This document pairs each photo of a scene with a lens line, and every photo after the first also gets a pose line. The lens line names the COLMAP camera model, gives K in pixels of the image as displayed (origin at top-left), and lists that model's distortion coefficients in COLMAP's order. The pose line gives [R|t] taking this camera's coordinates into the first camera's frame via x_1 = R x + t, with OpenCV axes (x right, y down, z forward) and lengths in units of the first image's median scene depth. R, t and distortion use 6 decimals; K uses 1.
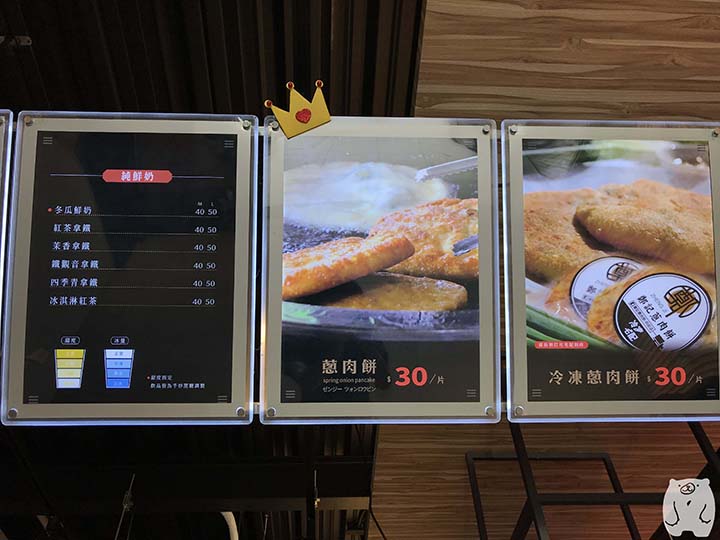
lens RADIAL K [[592.0, 0, 358.4], [0, 592.0, 262.5], [0, 0, 1]] dist [0.016143, -0.006613]
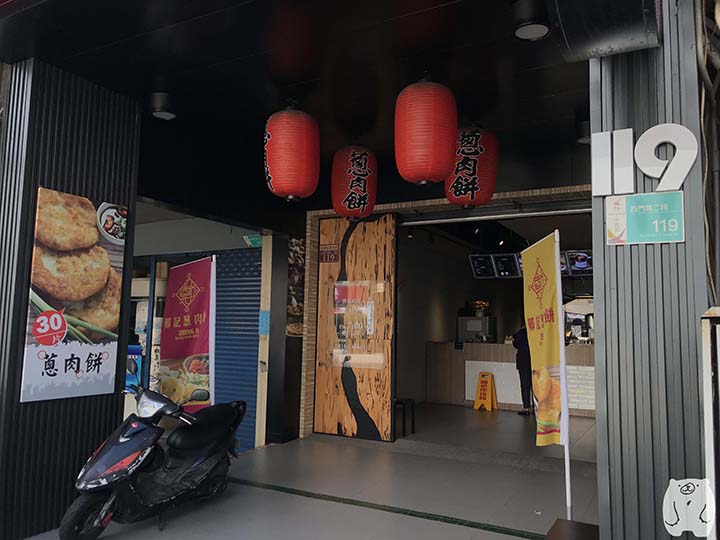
lens RADIAL K [[593.3, 0, 360.0], [0, 593.3, 270.0], [0, 0, 1]] dist [0.042259, -0.002132]
pose [[0.858671, -0.001504, -0.512525, 2.737925], [0.359311, 0.714868, 0.599882, -7.034943], [0.365486, -0.699257, 0.614377, -6.320273]]
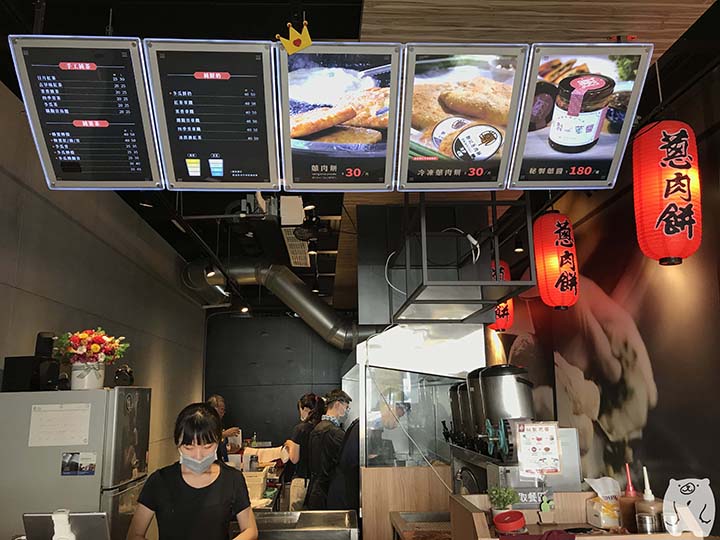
lens RADIAL K [[592.0, 0, 358.4], [0, 592.0, 262.5], [0, 0, 1]] dist [0.016143, -0.006613]
pose [[0.999793, 0.015904, 0.012690, 0.084729], [-0.020340, 0.797297, 0.603244, -0.822643], [-0.000524, -0.603377, 0.797456, -0.886306]]
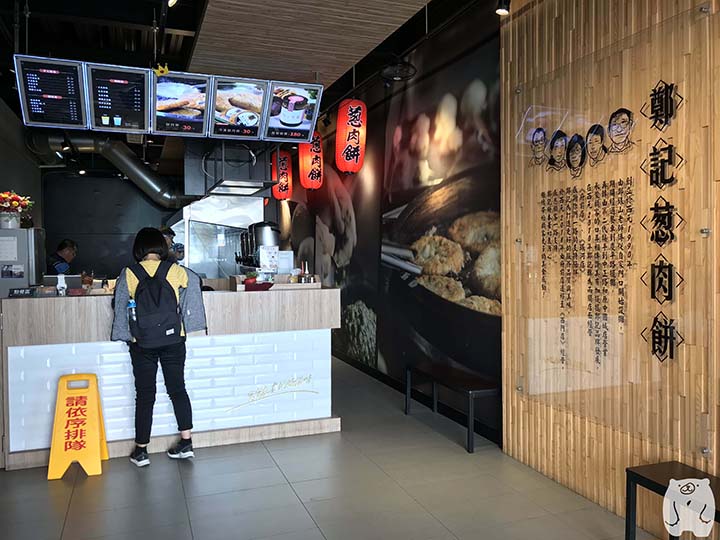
lens RADIAL K [[592.0, 0, 358.4], [0, 592.0, 262.5], [0, 0, 1]] dist [0.016143, -0.006613]
pose [[0.949366, 0.020561, 0.313498, -0.064309], [-0.255241, 0.632293, 0.731476, -2.723239], [-0.183183, -0.774456, 0.605526, -2.691237]]
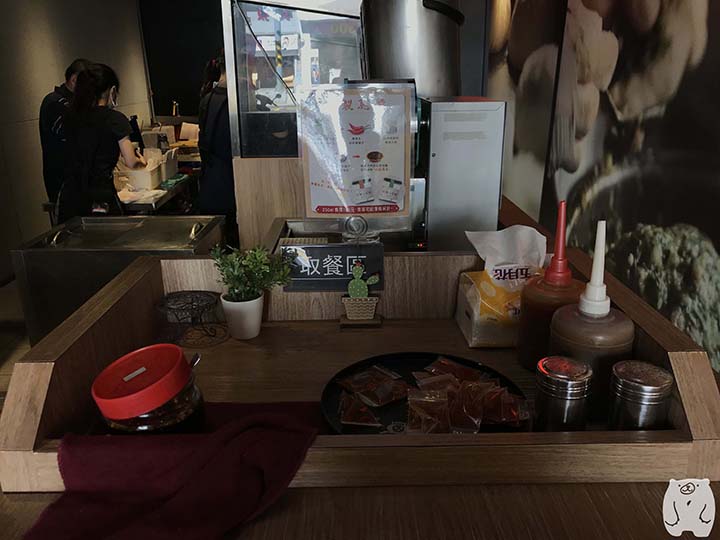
lens RADIAL K [[592.0, 0, 358.4], [0, 592.0, 262.5], [0, 0, 1]] dist [0.016143, -0.006613]
pose [[0.999331, 0.025868, -0.025858, 0.777684], [0.014239, 0.376028, 0.926499, 0.241892], [0.033690, -0.926247, 0.375408, -0.065863]]
